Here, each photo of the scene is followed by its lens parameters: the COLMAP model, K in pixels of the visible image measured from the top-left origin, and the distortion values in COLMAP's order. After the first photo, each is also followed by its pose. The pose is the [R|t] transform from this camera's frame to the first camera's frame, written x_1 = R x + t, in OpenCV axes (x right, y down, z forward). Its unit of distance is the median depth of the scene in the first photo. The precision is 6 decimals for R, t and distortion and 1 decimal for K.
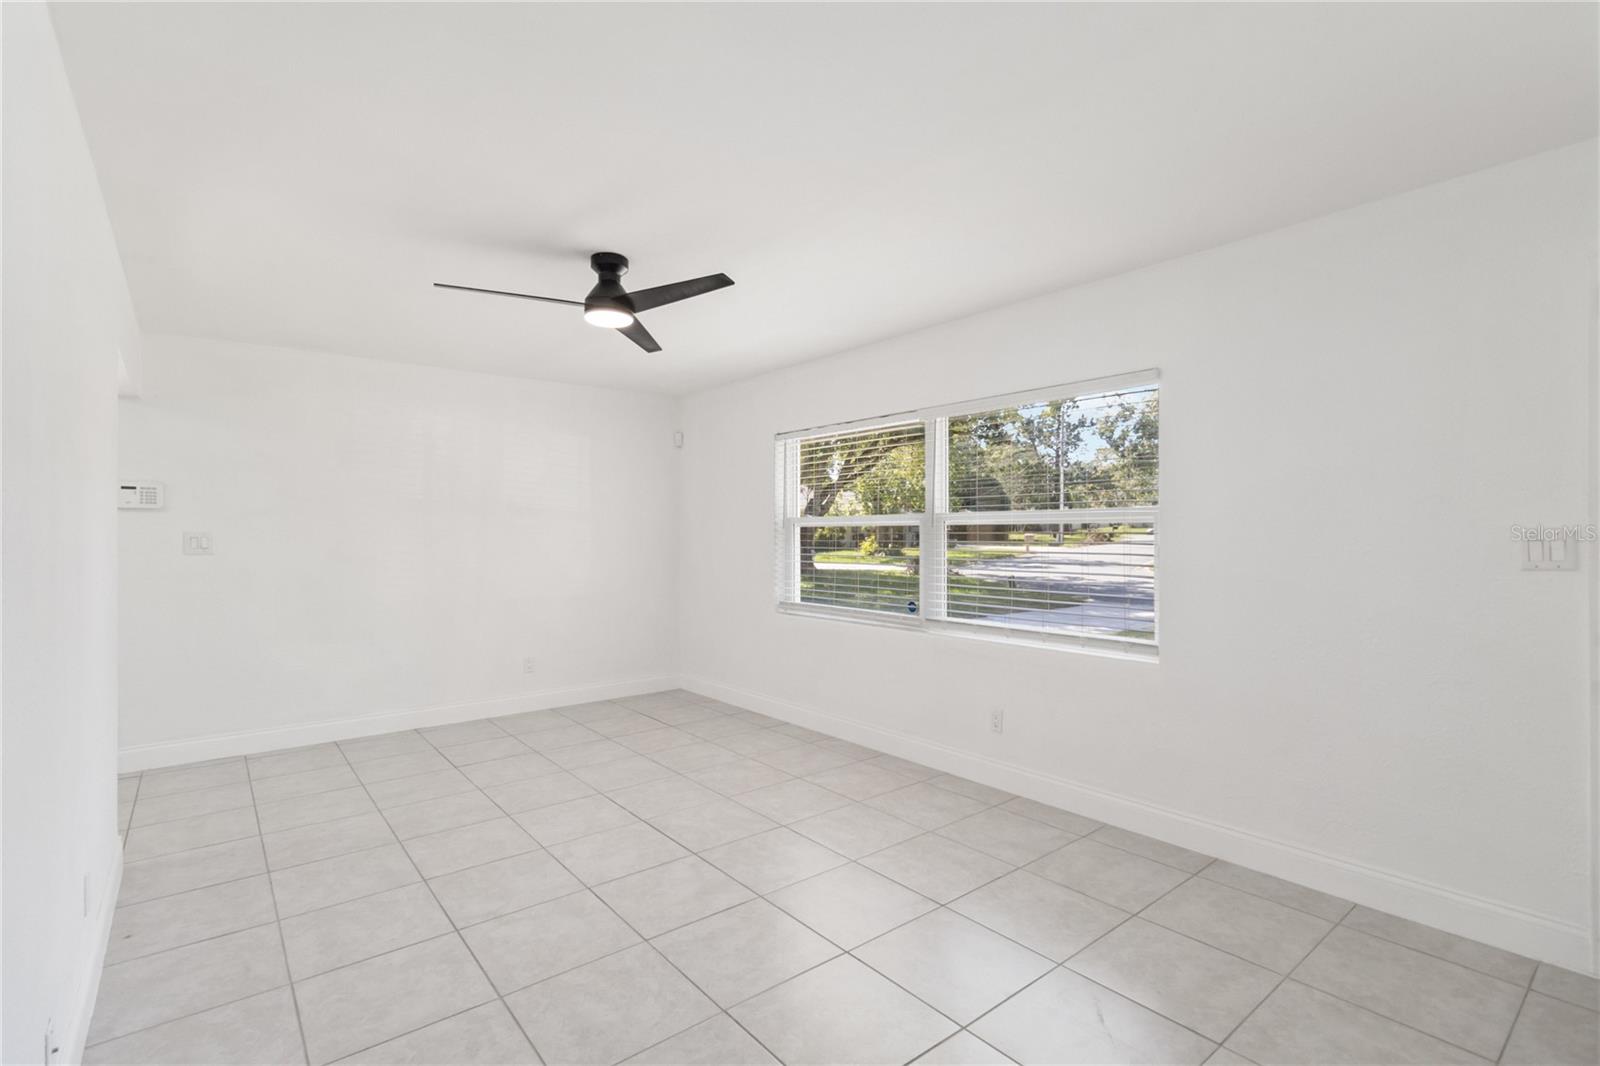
lens RADIAL K [[745.4, 0, 800.0], [0, 745.4, 533.0], [0, 0, 1]] dist [-0.000939, -0.000306]
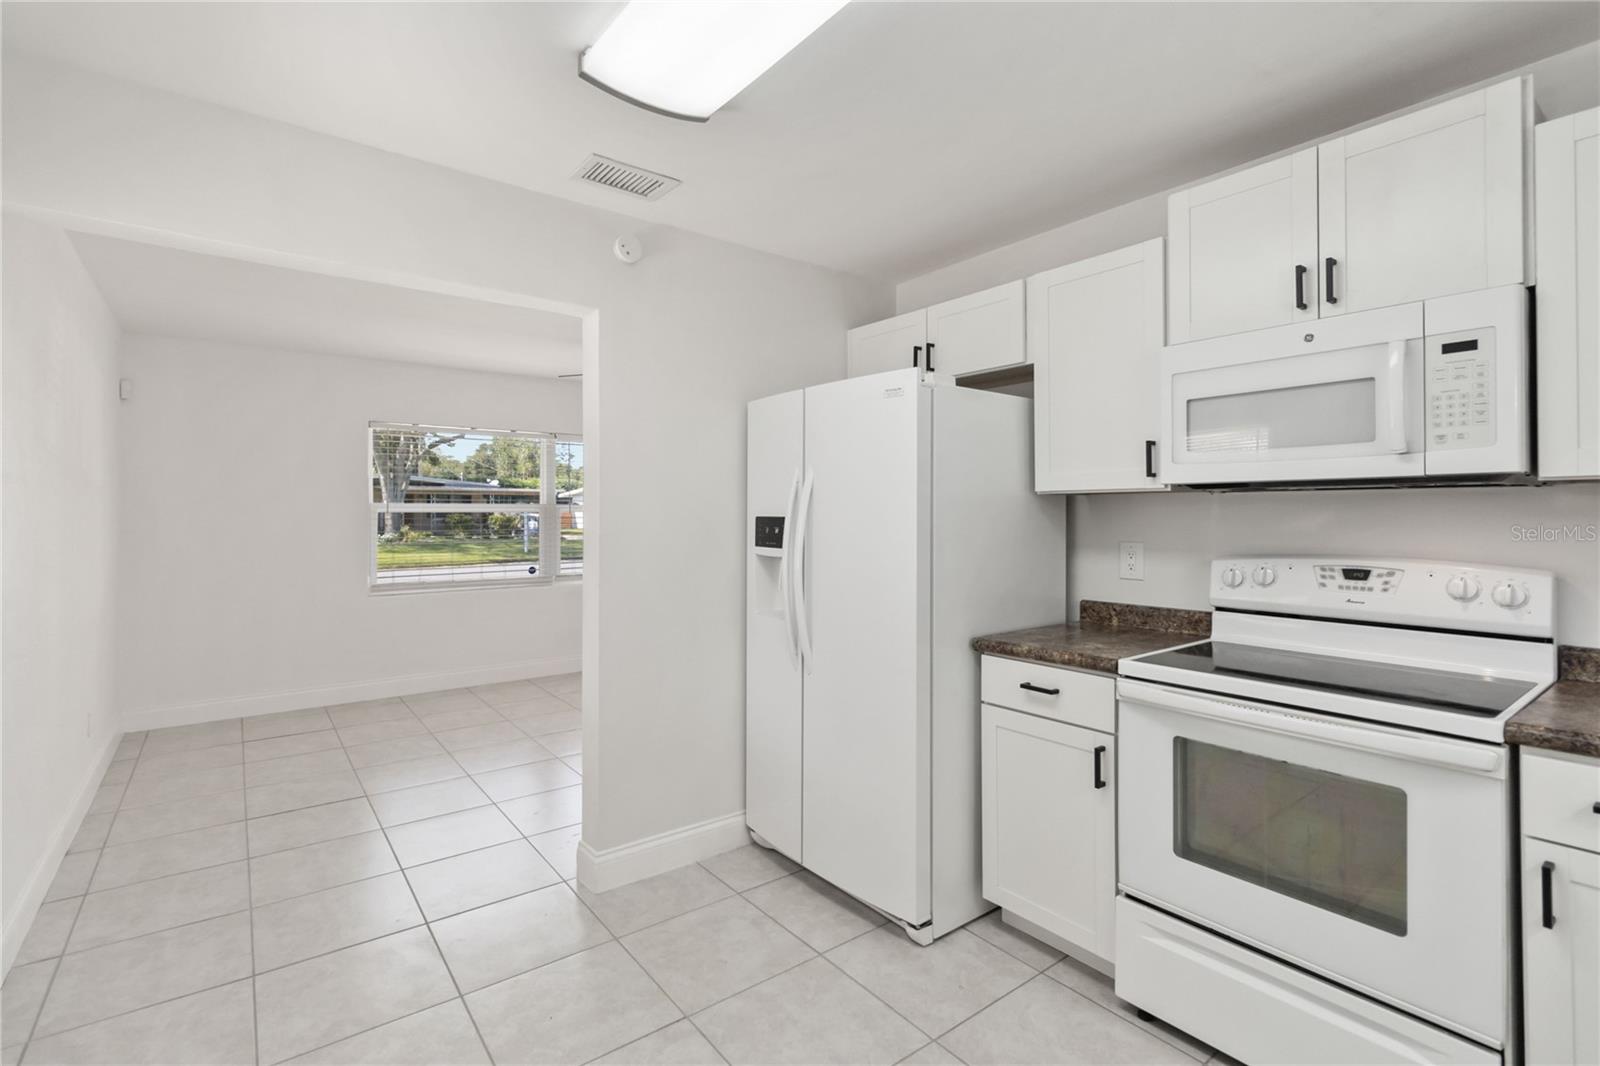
lens RADIAL K [[739.5, 0, 796.3], [0, 739.5, 510.8], [0, 0, 1]] dist [0.000075, -0.000210]
pose [[0.024514, 0.011689, 0.999631, -1.437825], [-0.000842, 0.999932, -0.011672, 0.003810], [-0.999699, -0.000556, 0.024523, 0.554407]]
